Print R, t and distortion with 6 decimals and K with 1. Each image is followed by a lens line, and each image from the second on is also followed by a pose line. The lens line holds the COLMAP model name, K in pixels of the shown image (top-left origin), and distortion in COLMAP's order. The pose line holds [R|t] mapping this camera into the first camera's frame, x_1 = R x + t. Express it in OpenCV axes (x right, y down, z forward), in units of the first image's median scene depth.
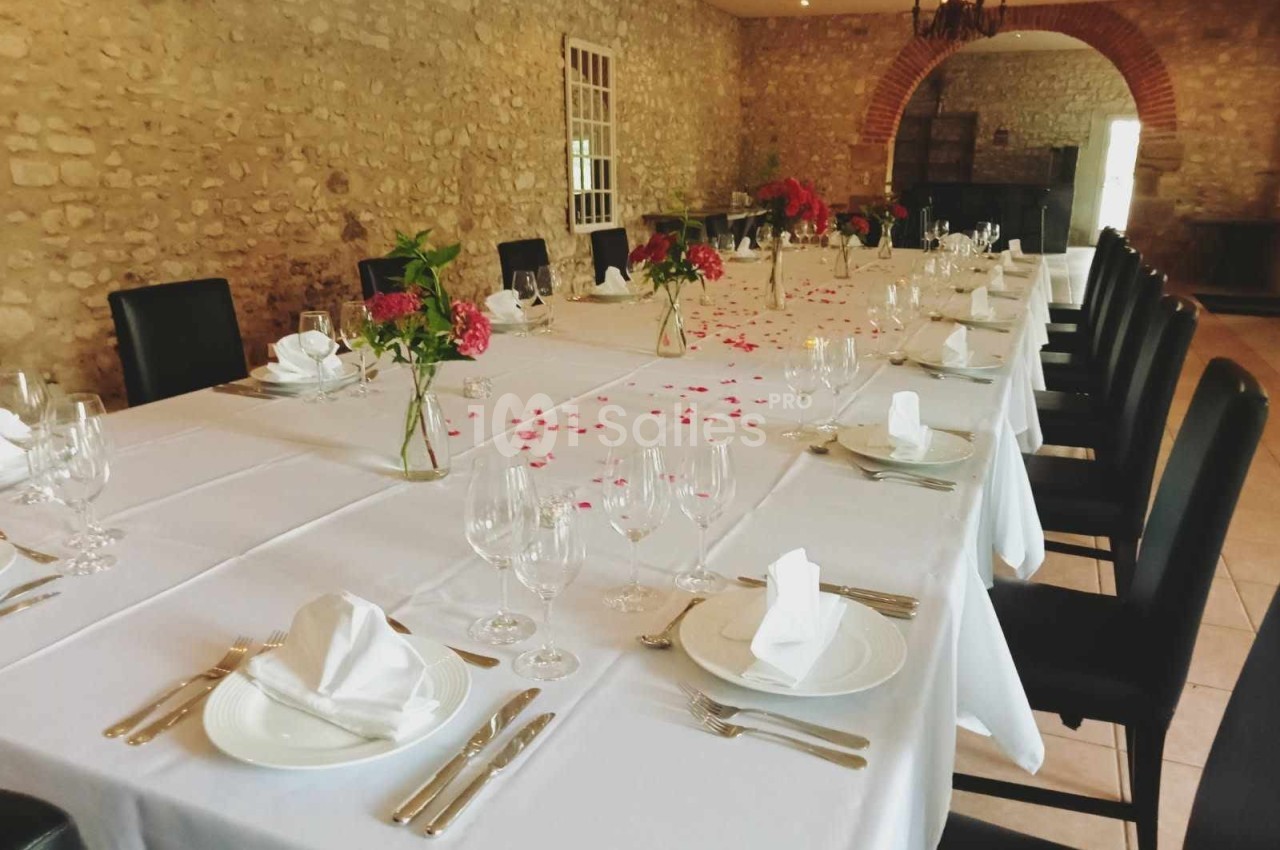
lens RADIAL K [[973.2, 0, 640.0], [0, 973.2, 425.0], [0, 0, 1]] dist [0.007025, 0.004155]
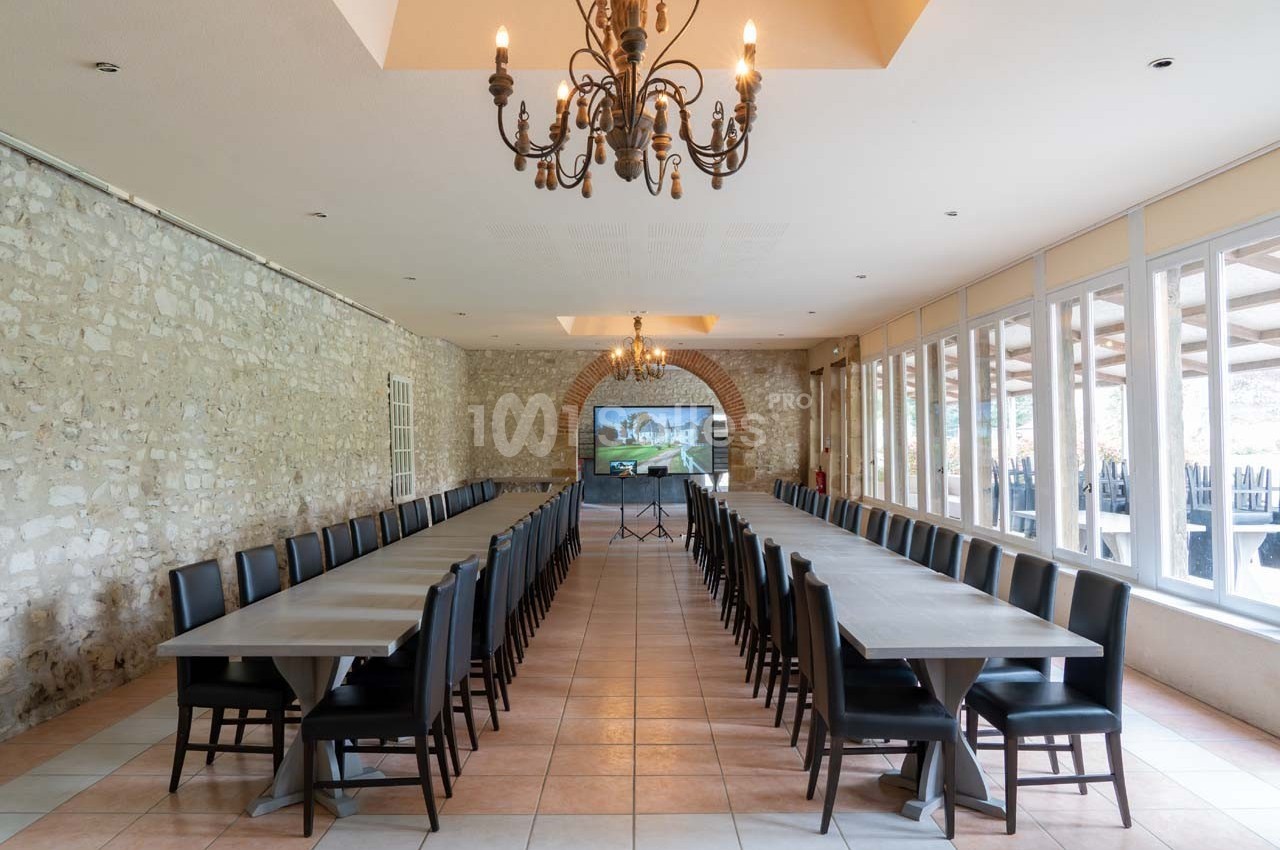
lens RADIAL K [[973.2, 0, 640.0], [0, 973.2, 425.0], [0, 0, 1]] dist [0.007025, 0.004155]
pose [[0.913994, -0.012594, 0.405533, -0.392664], [0.118146, 0.964464, -0.236327, 0.086410], [-0.388146, 0.263914, 0.883002, -0.520382]]
